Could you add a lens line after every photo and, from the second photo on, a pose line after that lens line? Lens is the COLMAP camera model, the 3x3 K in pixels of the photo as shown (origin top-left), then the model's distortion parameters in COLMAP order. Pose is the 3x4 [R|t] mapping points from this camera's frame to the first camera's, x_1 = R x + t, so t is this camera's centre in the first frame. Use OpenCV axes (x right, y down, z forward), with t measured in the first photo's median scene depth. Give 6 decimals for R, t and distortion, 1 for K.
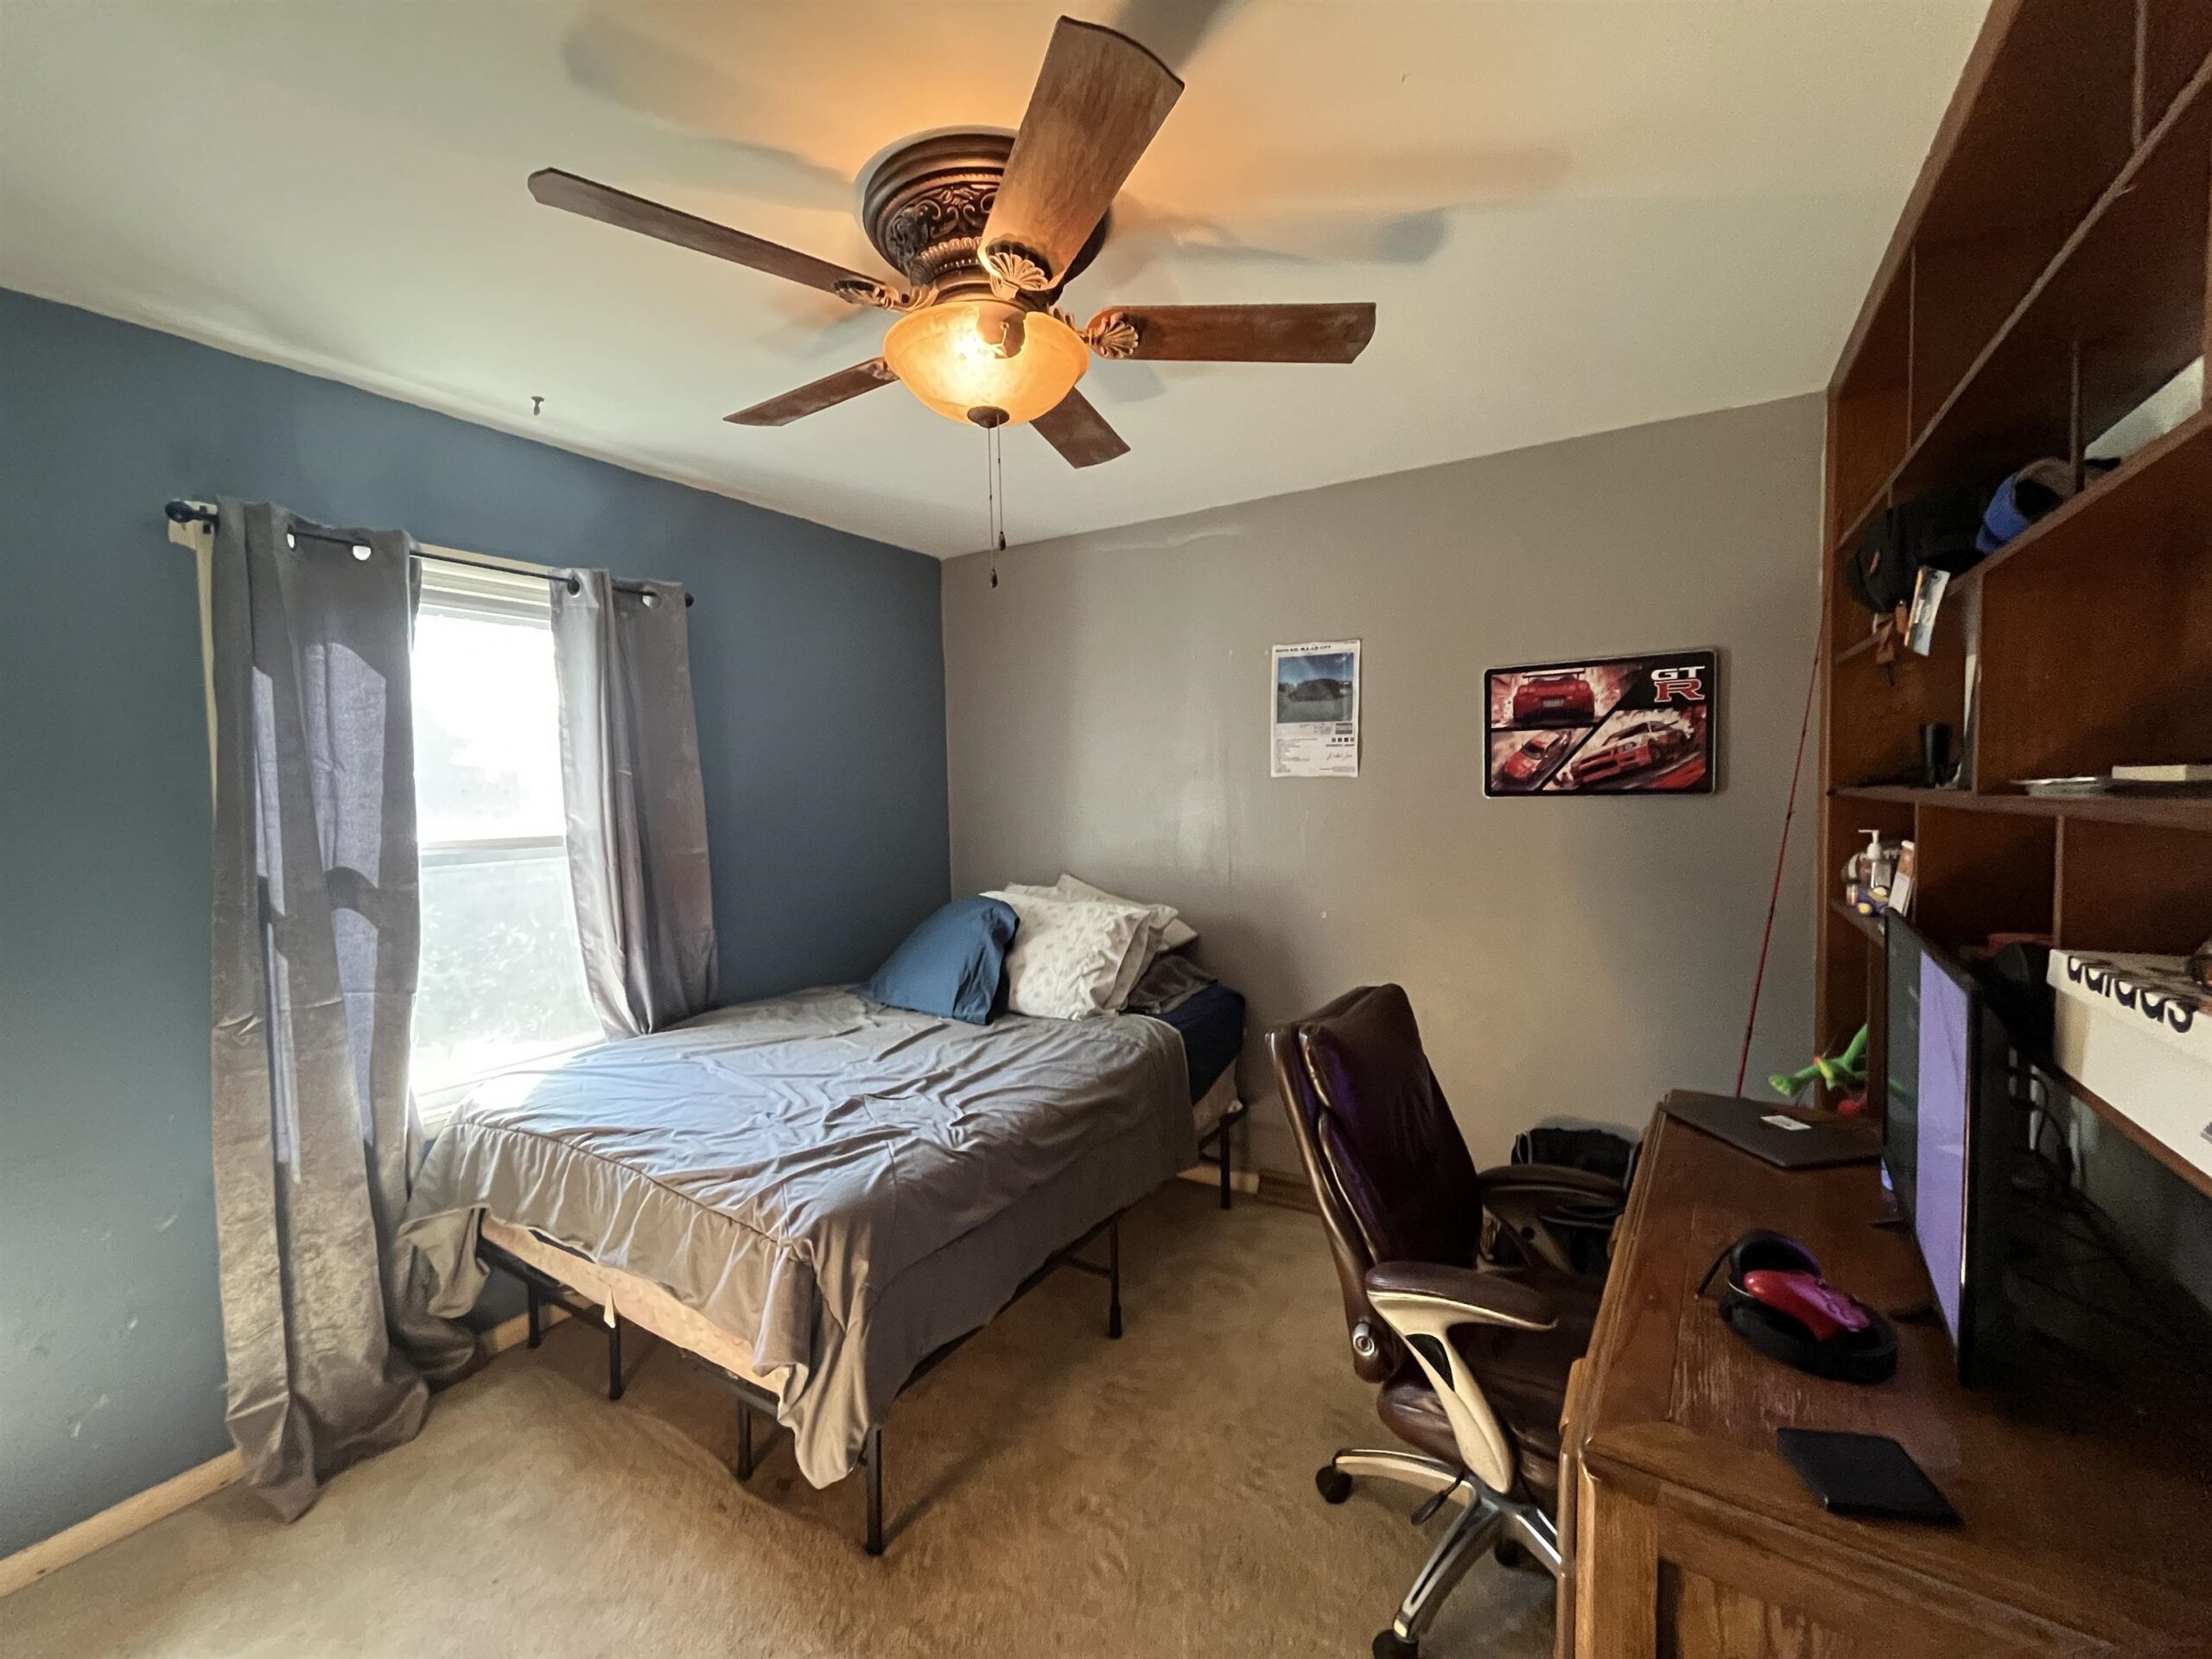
lens RADIAL K [[905.1, 0, 1098.6], [0, 905.1, 827.1], [0, 0, 1]] dist [-0.003409, 0.000418]
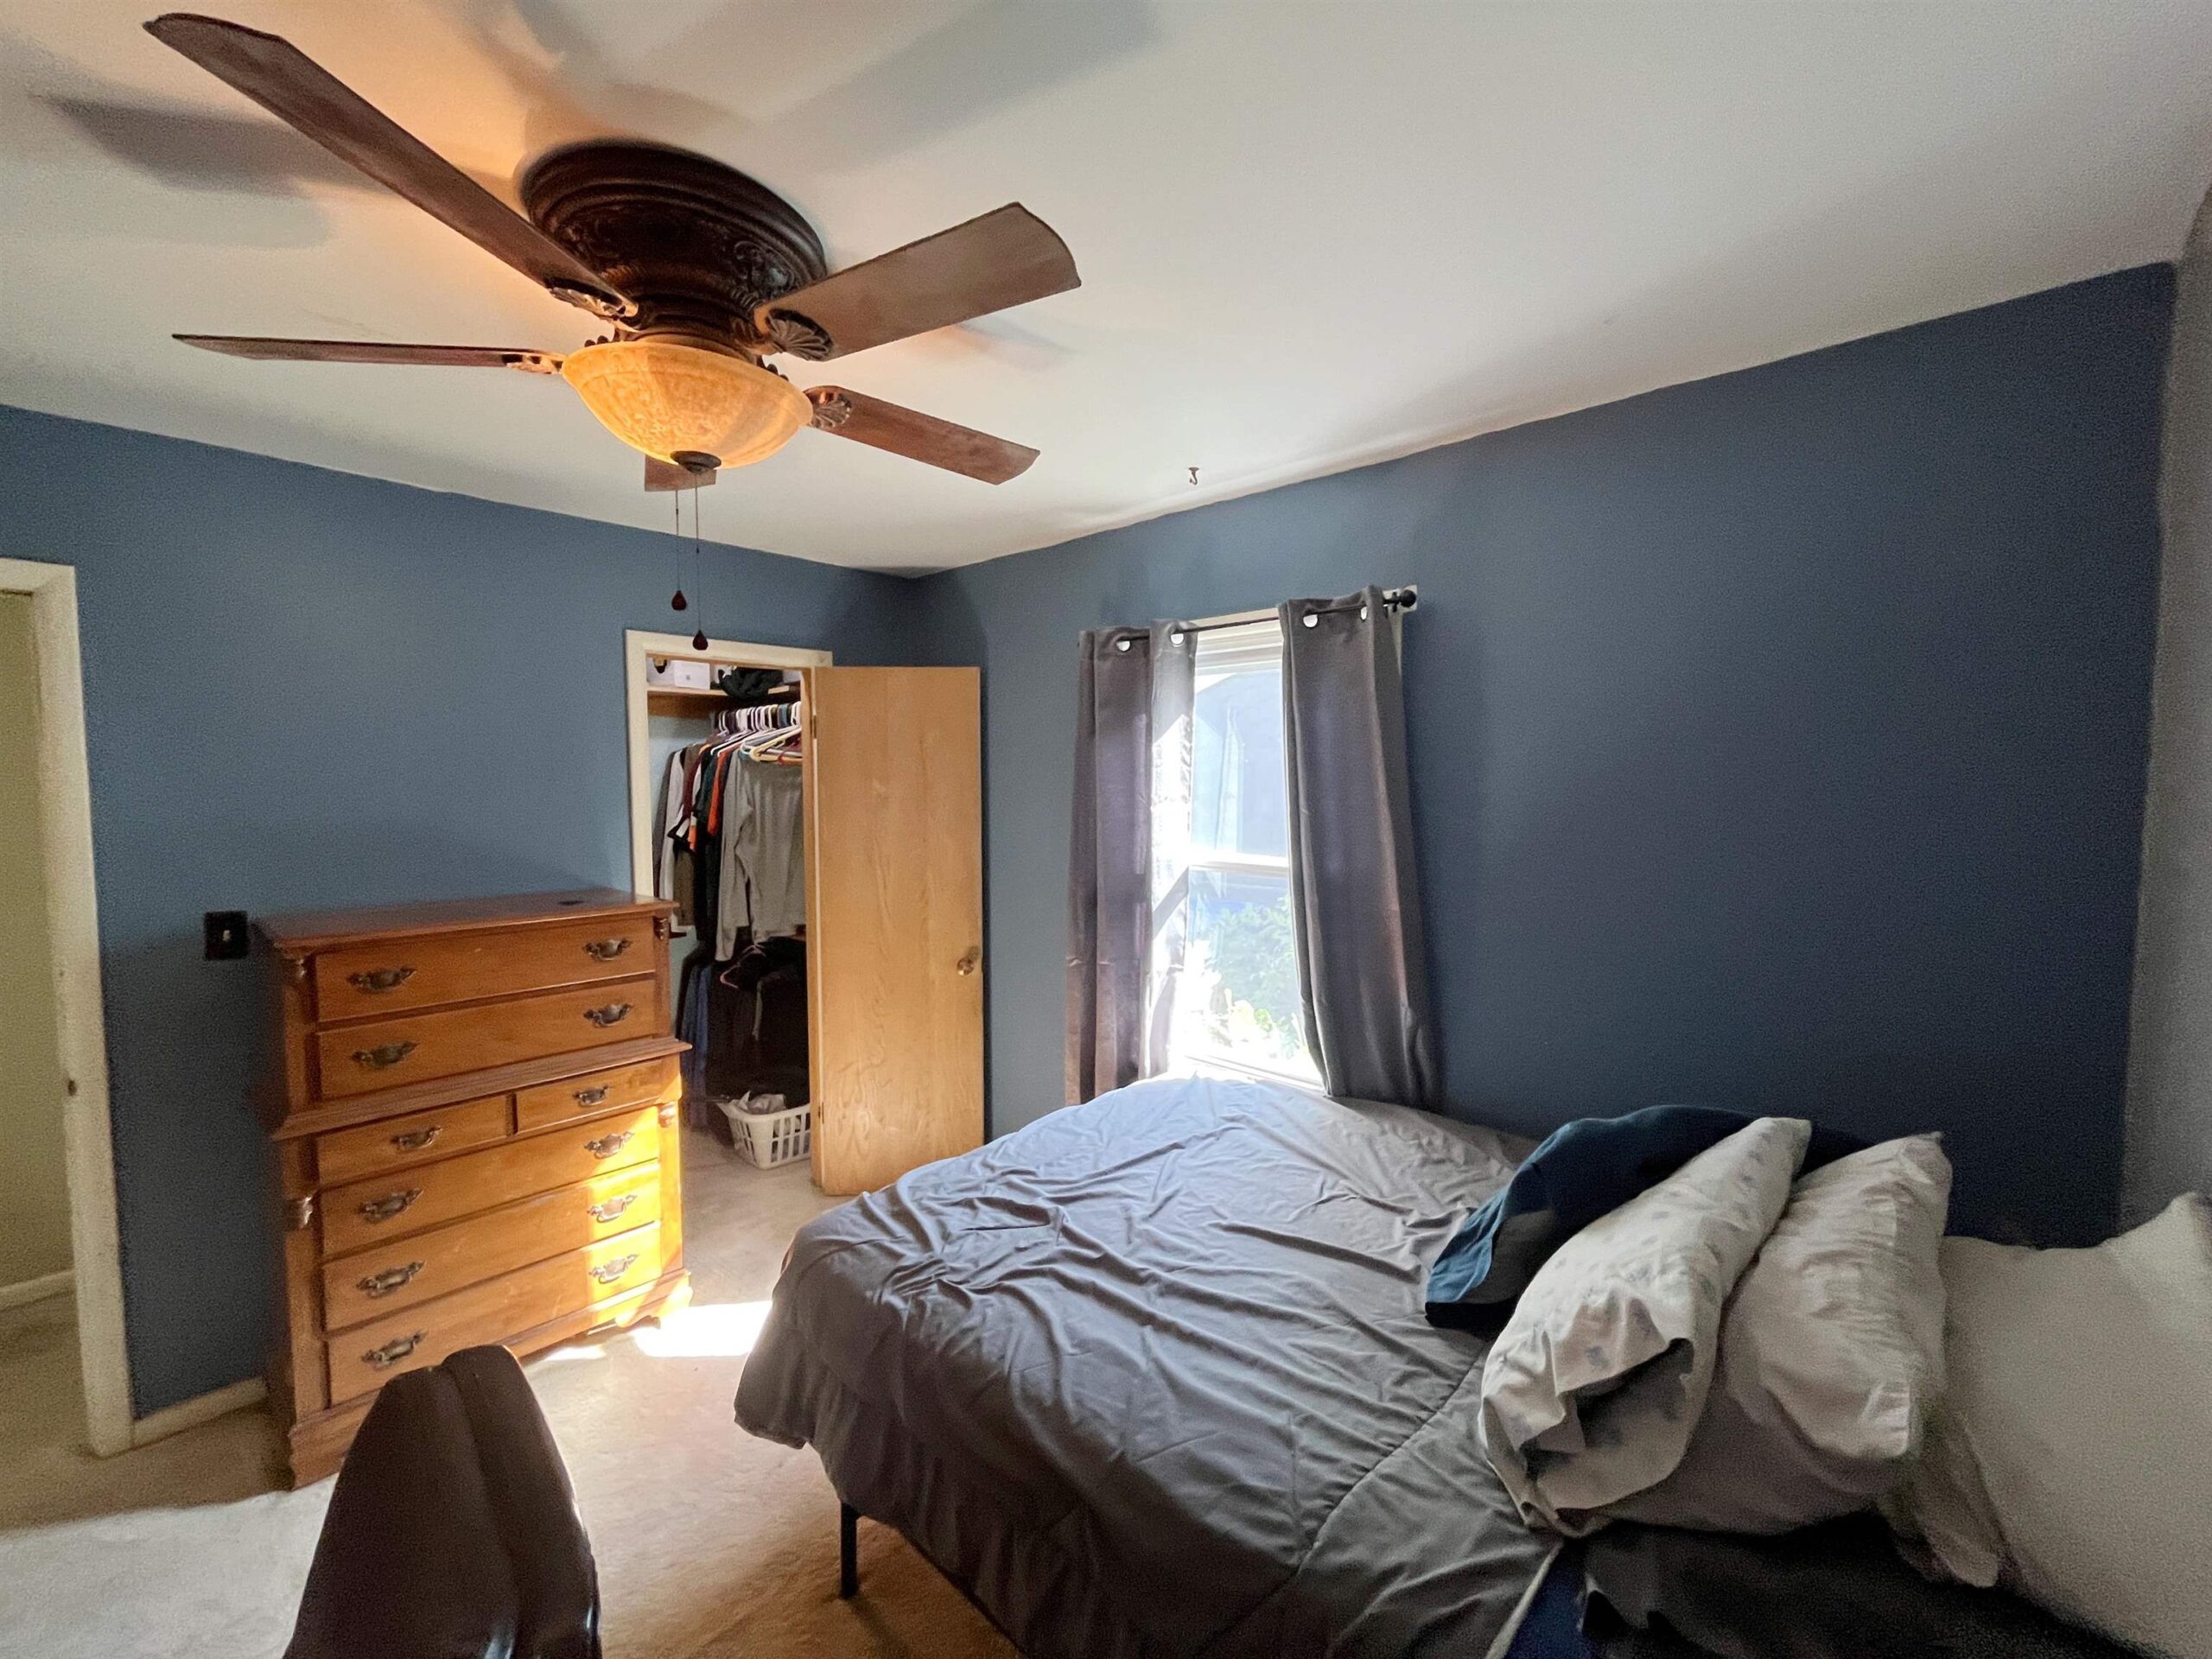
lens RADIAL K [[905.1, 0, 1099.3], [0, 905.1, 829.4], [0, 0, 1]] dist [-0.003409, 0.000418]
pose [[-0.186307, 0.069673, -0.980018, 0.490530], [-0.044640, 0.995852, 0.079285, -0.119261], [0.981477, 0.058519, -0.182424, 1.089029]]
